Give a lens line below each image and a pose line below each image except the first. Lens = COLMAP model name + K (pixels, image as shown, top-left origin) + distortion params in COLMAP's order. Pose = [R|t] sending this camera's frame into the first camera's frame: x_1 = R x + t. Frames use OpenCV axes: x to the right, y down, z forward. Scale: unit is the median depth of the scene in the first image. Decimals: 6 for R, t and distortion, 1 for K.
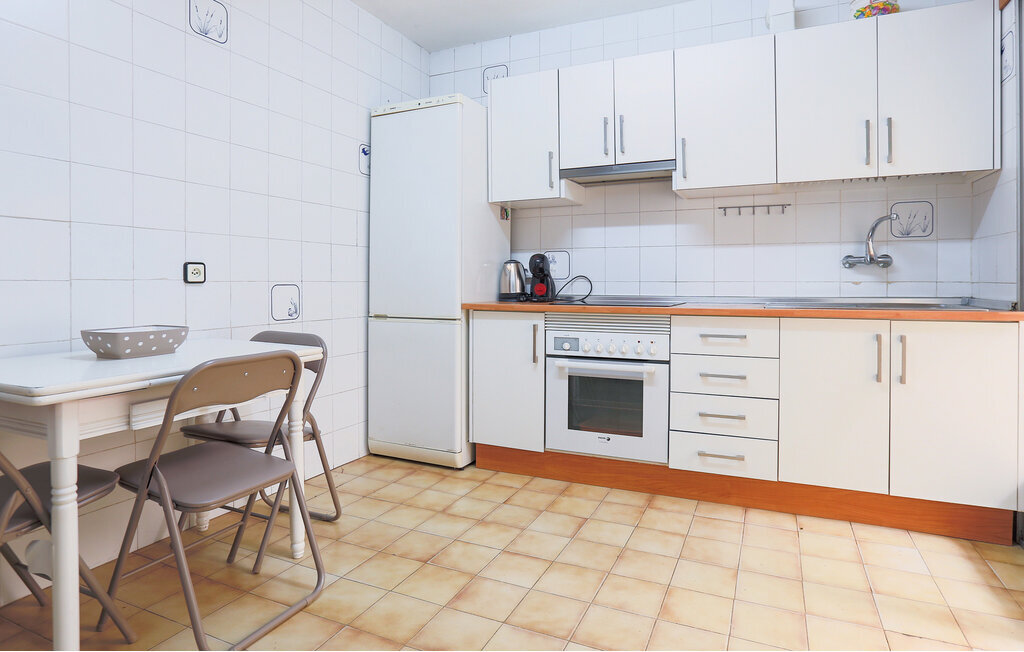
lens RADIAL K [[559.7, 0, 516.5], [0, 559.7, 280.4], [0, 0, 1]] dist [-0.060727, 0.028680]
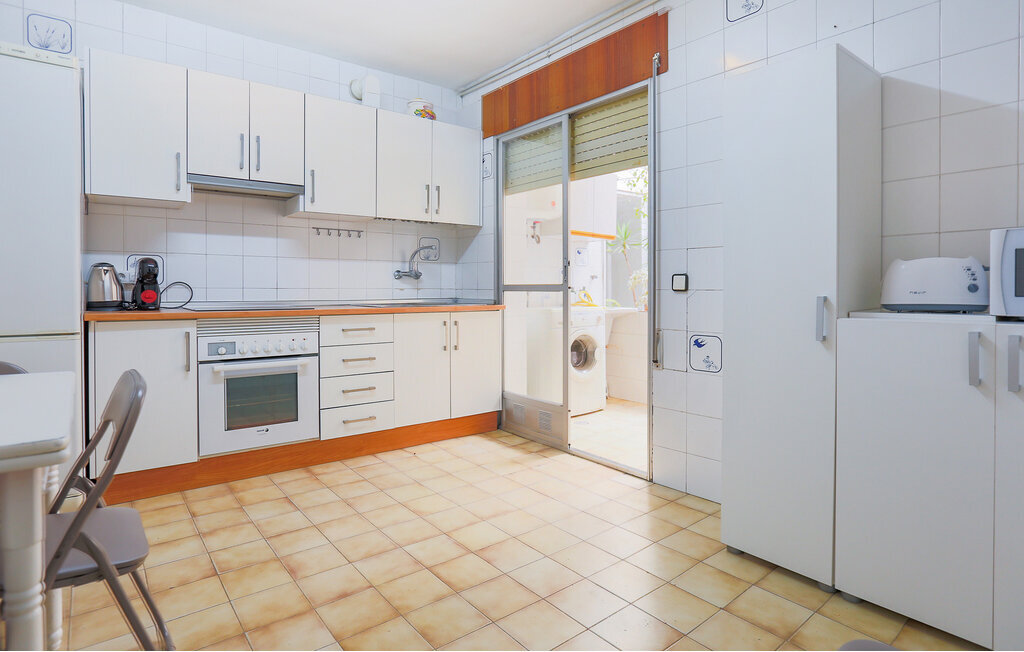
lens RADIAL K [[559.7, 0, 516.5], [0, 559.7, 280.4], [0, 0, 1]] dist [-0.060727, 0.028680]
pose [[0.435564, 0.014005, 0.900049, -0.630306], [-0.004556, 0.999900, -0.013354, -0.000811], [-0.900146, 0.001716, 0.435585, 0.075772]]
